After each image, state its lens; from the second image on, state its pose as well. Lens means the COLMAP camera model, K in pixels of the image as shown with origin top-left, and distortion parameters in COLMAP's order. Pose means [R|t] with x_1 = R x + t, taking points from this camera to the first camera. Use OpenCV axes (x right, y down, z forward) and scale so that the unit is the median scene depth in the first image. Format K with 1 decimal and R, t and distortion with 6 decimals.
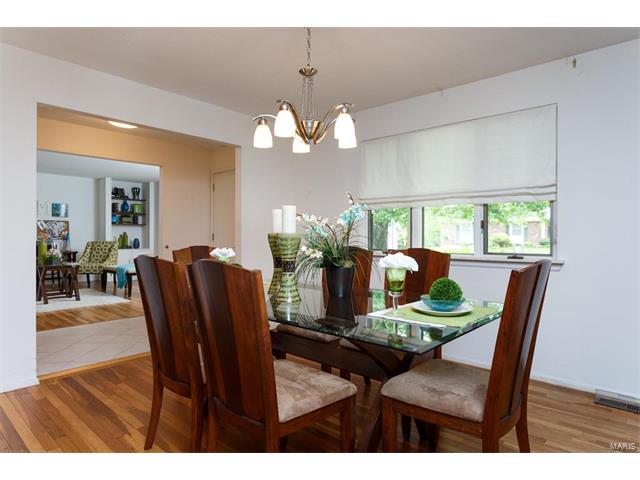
lens RADIAL K [[399.5, 0, 319.3], [0, 399.5, 239.5], [0, 0, 1]] dist [-0.000674, -0.000138]
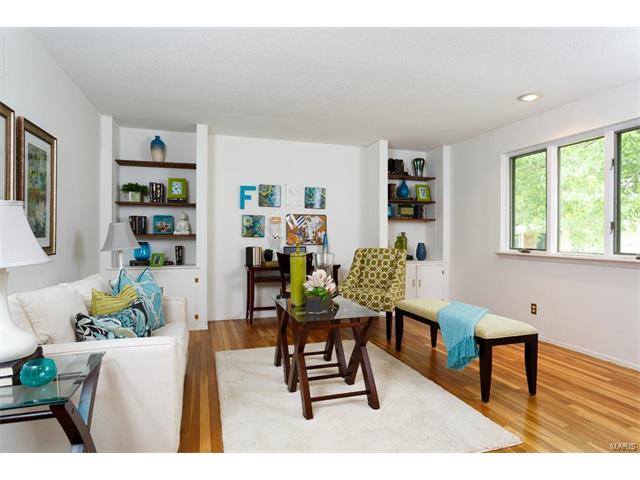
lens RADIAL K [[399.5, 0, 320.9], [0, 399.5, 237.7], [0, 0, 1]] dist [-0.000674, -0.000138]
pose [[0.870997, 0.002420, -0.491282, -0.318215], [-0.002639, 0.999996, 0.000247, -0.010597], [0.491281, 0.001082, 0.871001, 0.438019]]
